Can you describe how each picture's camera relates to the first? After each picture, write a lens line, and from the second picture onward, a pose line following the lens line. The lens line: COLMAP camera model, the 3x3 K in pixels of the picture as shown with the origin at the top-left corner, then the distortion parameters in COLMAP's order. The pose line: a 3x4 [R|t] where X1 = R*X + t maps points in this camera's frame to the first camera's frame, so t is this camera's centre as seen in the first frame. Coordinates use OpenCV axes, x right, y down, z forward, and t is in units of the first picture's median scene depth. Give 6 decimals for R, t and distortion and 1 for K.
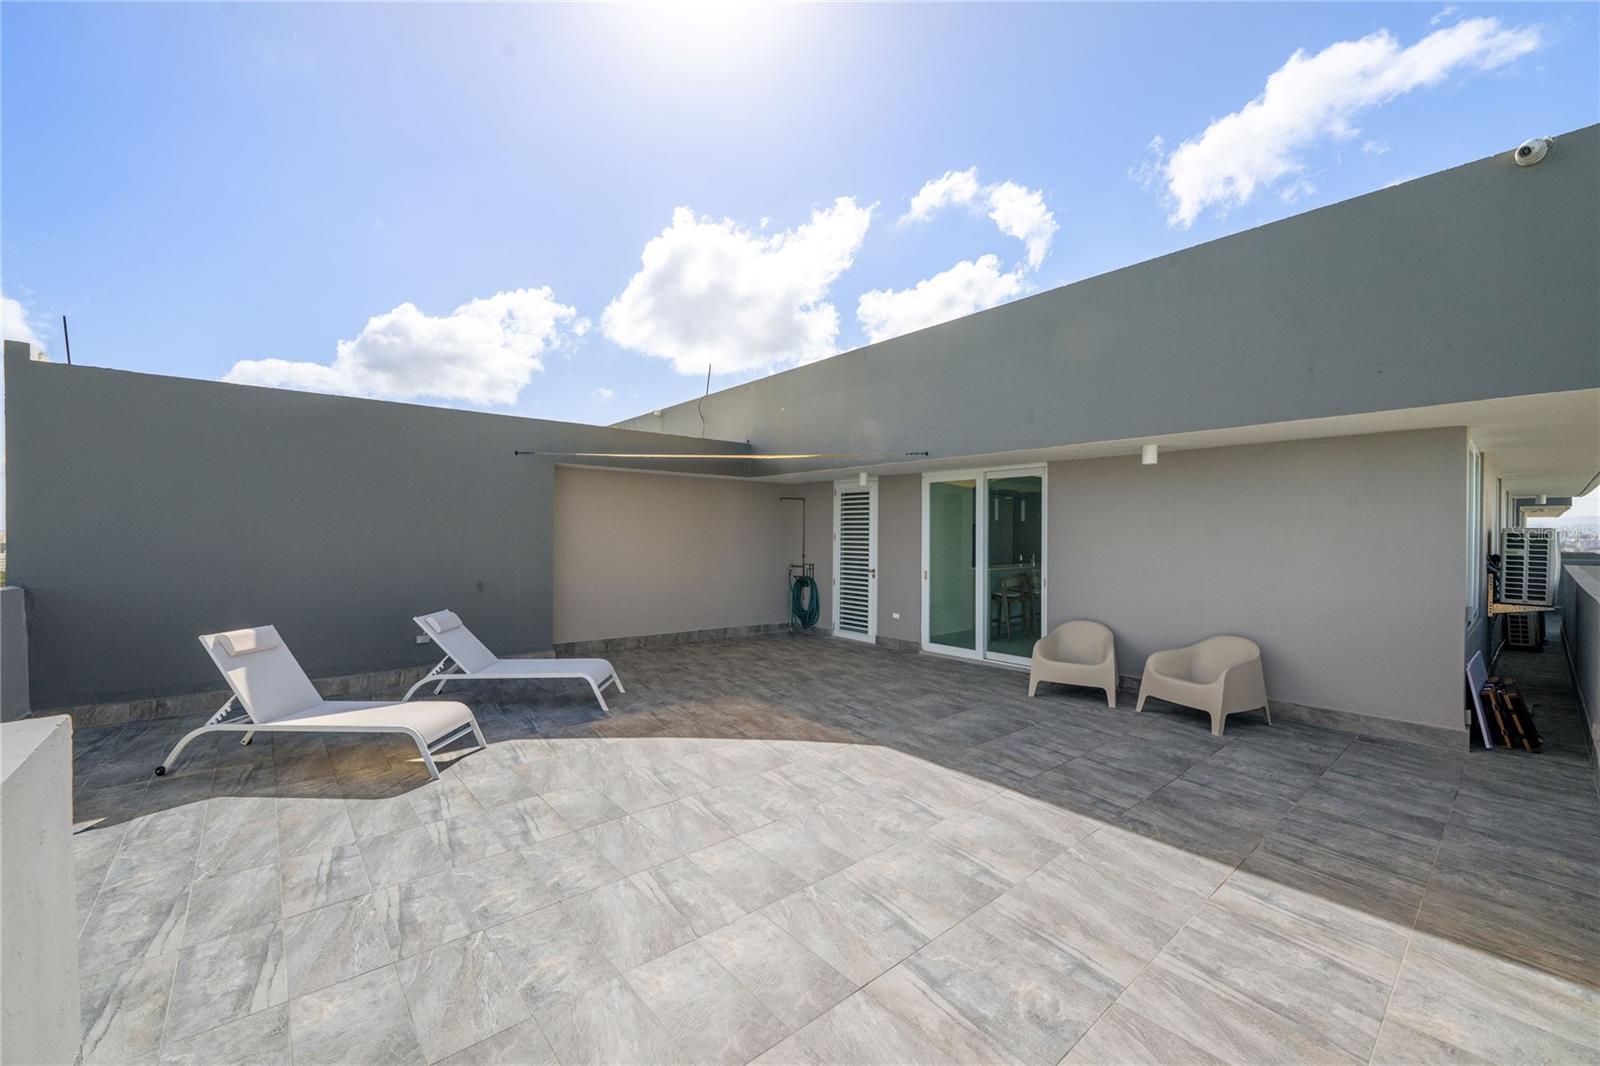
lens RADIAL K [[633.5, 0, 804.1], [0, 633.5, 525.0], [0, 0, 1]] dist [0.000818, -0.000968]
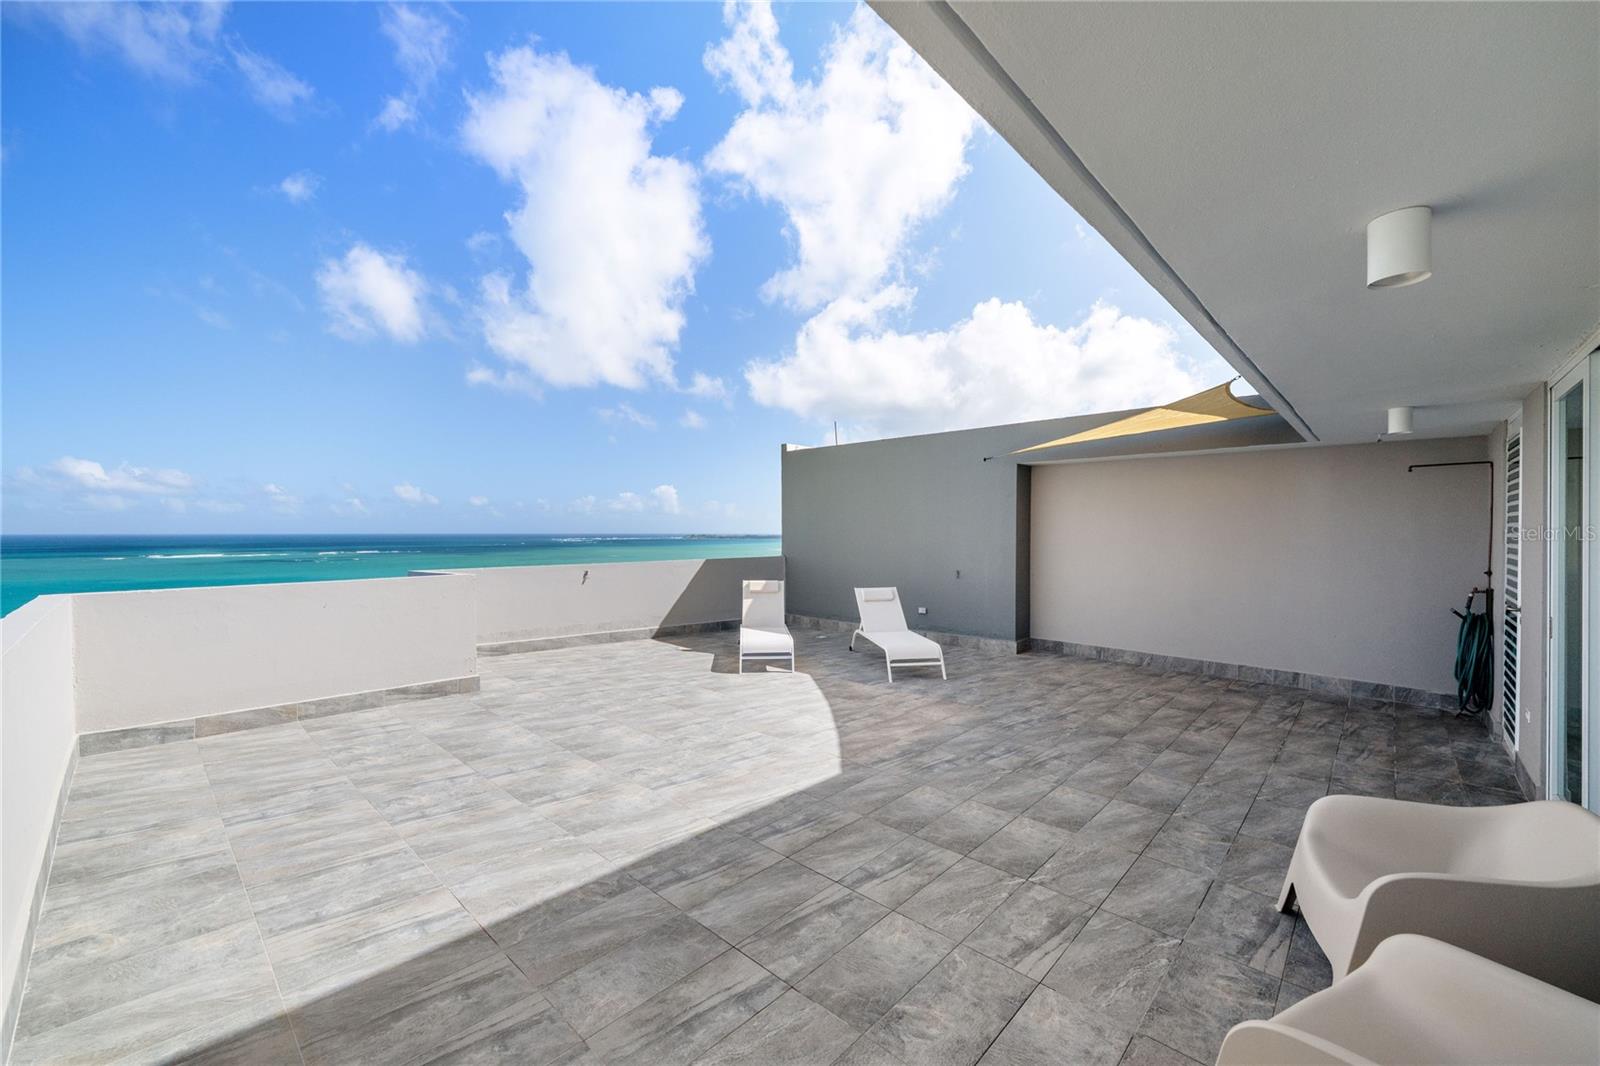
lens RADIAL K [[633.5, 0, 804.5], [0, 633.5, 541.8], [0, 0, 1]] dist [0.000818, -0.000968]
pose [[0.111306, 0.014406, -0.993682, 1.242944], [0.012147, 0.999801, 0.015855, 0.019552], [0.993712, -0.013835, 0.111109, 1.068848]]
